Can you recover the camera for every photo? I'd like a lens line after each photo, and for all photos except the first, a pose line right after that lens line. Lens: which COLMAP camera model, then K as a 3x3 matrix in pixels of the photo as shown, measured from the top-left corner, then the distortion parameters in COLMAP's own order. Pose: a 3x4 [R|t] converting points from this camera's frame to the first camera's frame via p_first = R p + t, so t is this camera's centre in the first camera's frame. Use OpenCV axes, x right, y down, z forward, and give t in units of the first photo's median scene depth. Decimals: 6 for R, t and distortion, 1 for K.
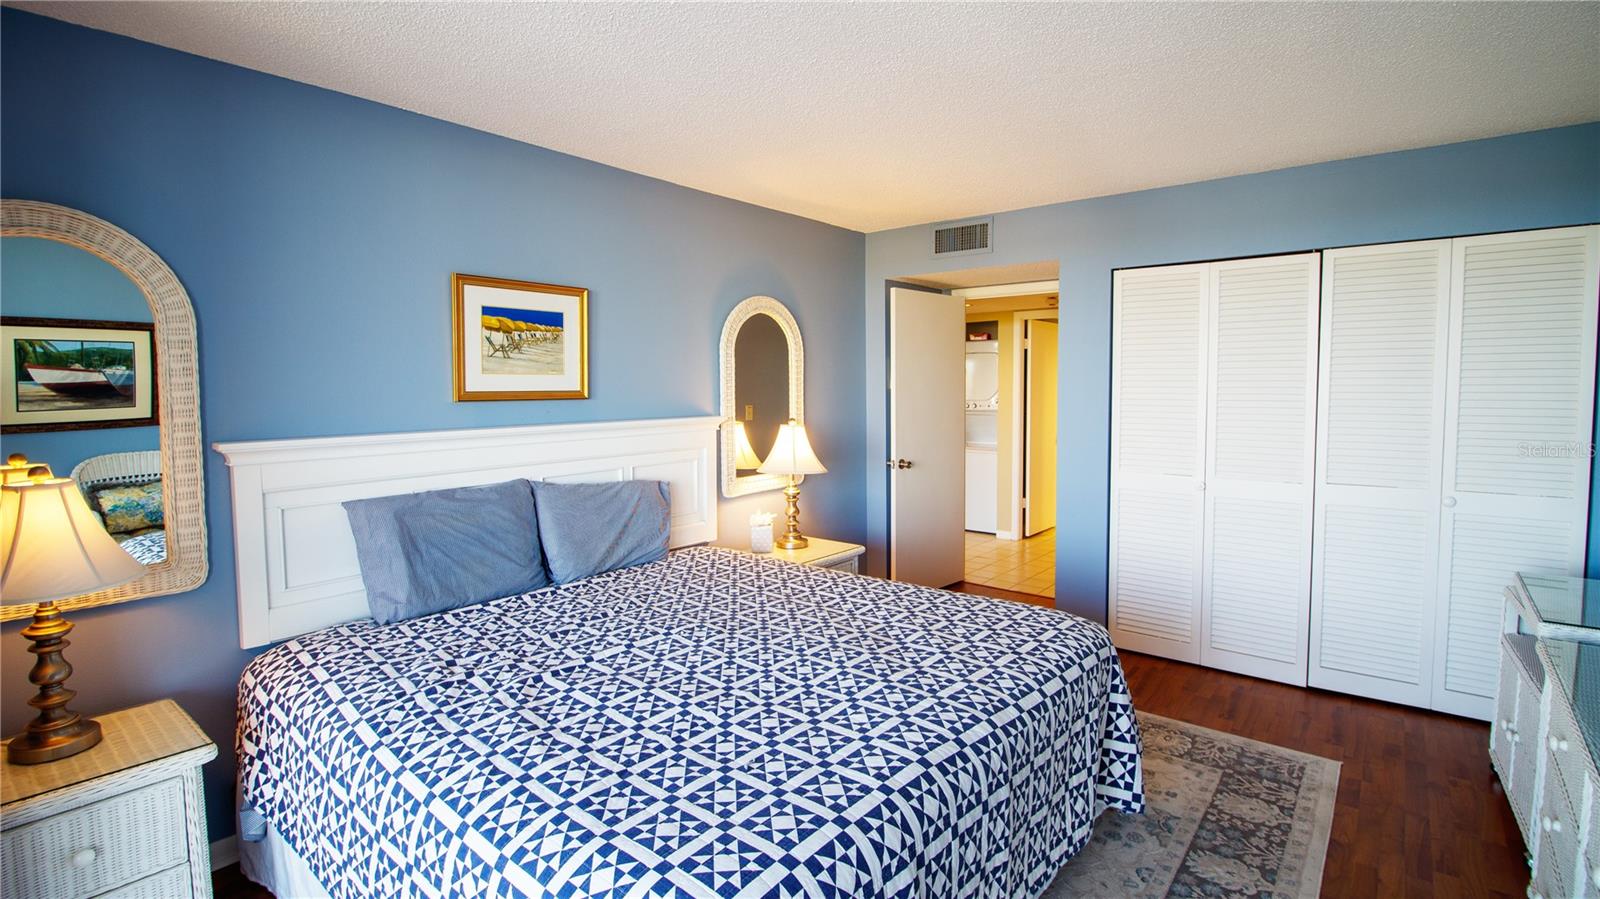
lens RADIAL K [[738.7, 0, 799.8], [0, 738.7, 447.0], [0, 0, 1]] dist [-0.000249, -0.000053]
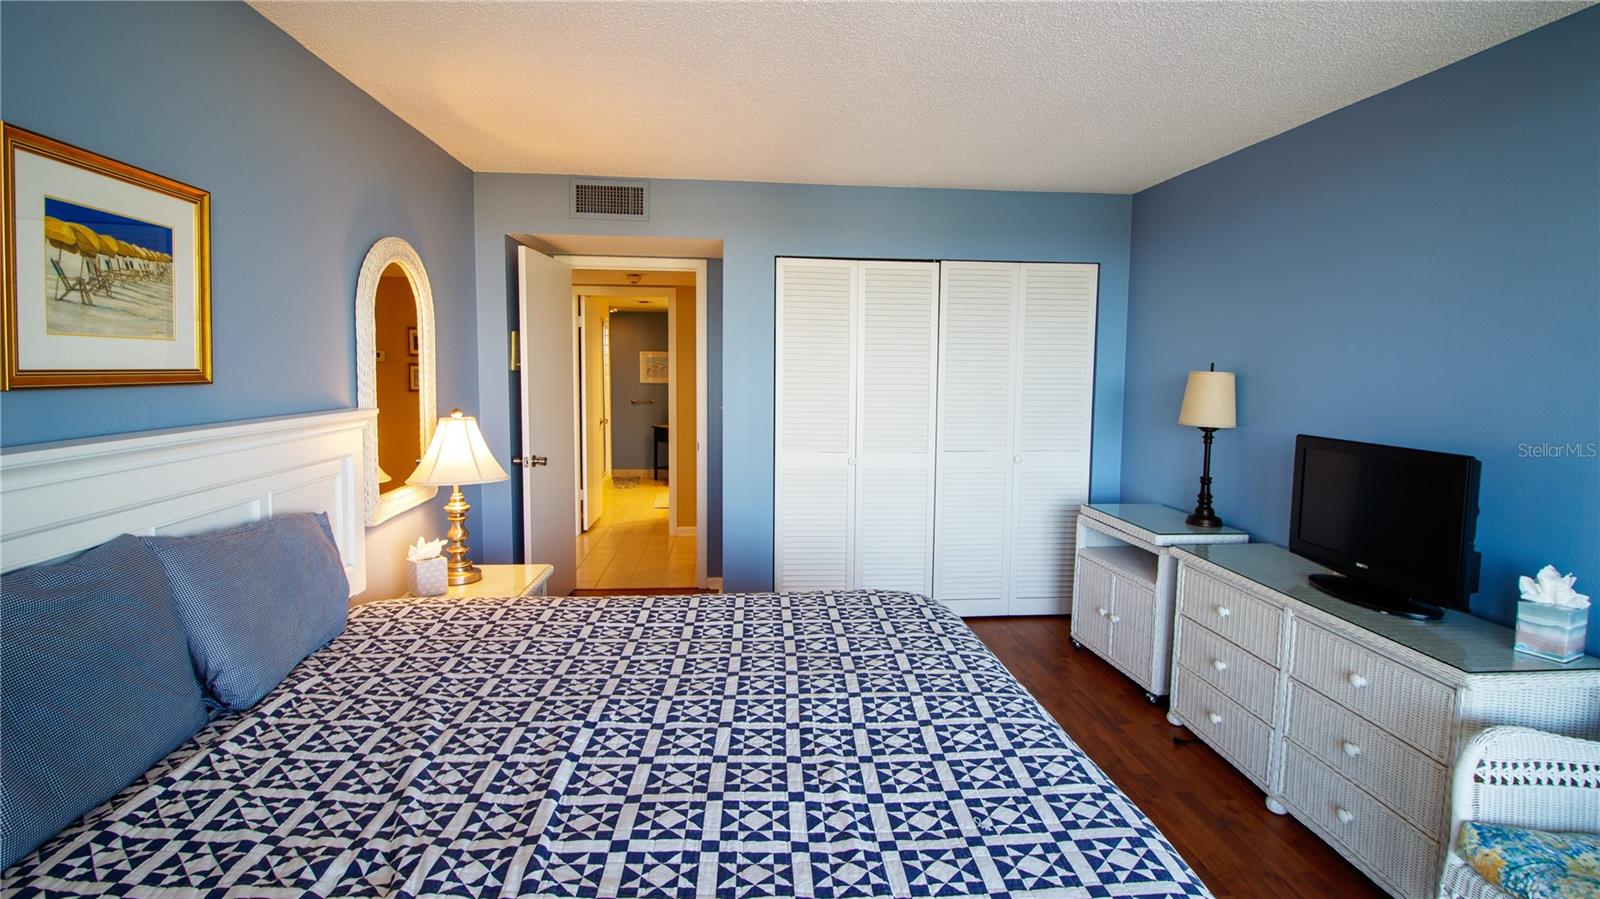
lens RADIAL K [[783.9, 0, 805.4], [0, 783.9, 437.2], [0, 0, 1]] dist [-0.004797, -0.002492]
pose [[0.717266, -0.048908, 0.695081, -0.419320], [0.044736, 0.998708, 0.024109, -0.018837], [-0.695362, 0.013802, 0.718527, 0.261624]]
